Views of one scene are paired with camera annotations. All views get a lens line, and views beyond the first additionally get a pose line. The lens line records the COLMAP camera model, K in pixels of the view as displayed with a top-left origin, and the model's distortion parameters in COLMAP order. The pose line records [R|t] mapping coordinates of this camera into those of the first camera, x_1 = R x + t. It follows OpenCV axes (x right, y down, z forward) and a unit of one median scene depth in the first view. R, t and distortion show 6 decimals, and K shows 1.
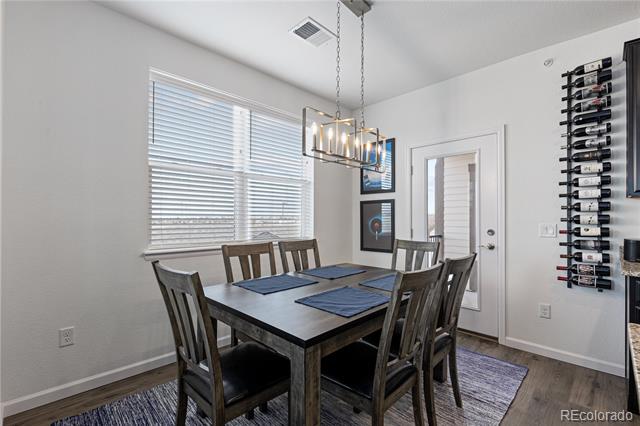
lens RADIAL K [[287.7, 0, 323.6], [0, 287.7, 214.8], [0, 0, 1]] dist [-0.003967, -0.000668]
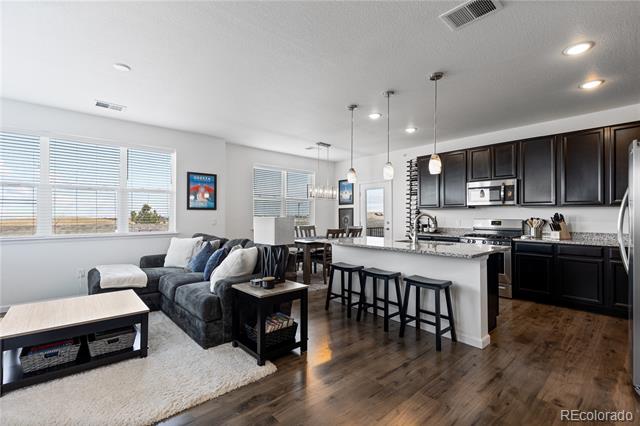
lens RADIAL K [[285.8, 0, 320.0], [0, 285.8, 213.0], [0, 0, 1]] dist [0.002812, -0.000448]
pose [[0.997962, -0.004195, -0.063672, 0.196336], [0.004151, 0.999991, -0.000826, -0.022151], [0.063675, 0.000560, 0.997971, -1.583018]]
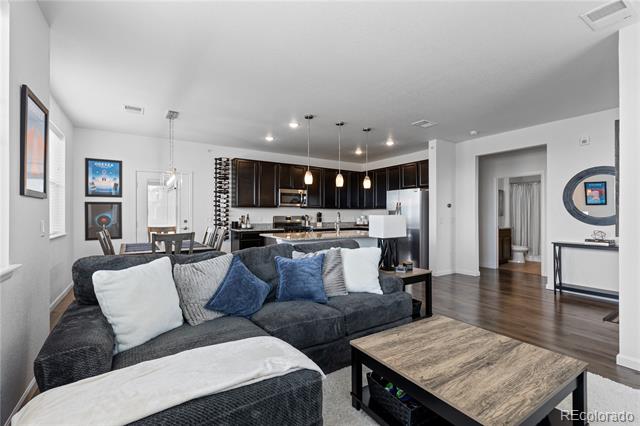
lens RADIAL K [[285.8, 0, 320.0], [0, 285.8, 213.0], [0, 0, 1]] dist [0.002812, -0.000448]
pose [[0.214897, -0.002102, 0.976634, -1.405705], [-0.009246, 0.999948, 0.004187, -0.020249], [-0.976593, -0.009929, 0.214867, -0.455767]]
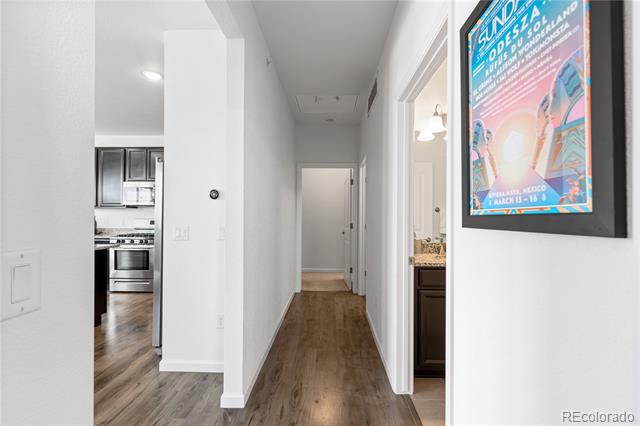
lens RADIAL K [[291.6, 0, 320.0], [0, 291.6, 213.0], [0, 0, 1]] dist [0.002548, 0.000016]
pose [[0.732114, 0.011131, 0.681091, 0.605471], [-0.009423, 0.999936, -0.006212, -0.017629], [-0.681116, -0.001870, 0.732173, -1.828213]]
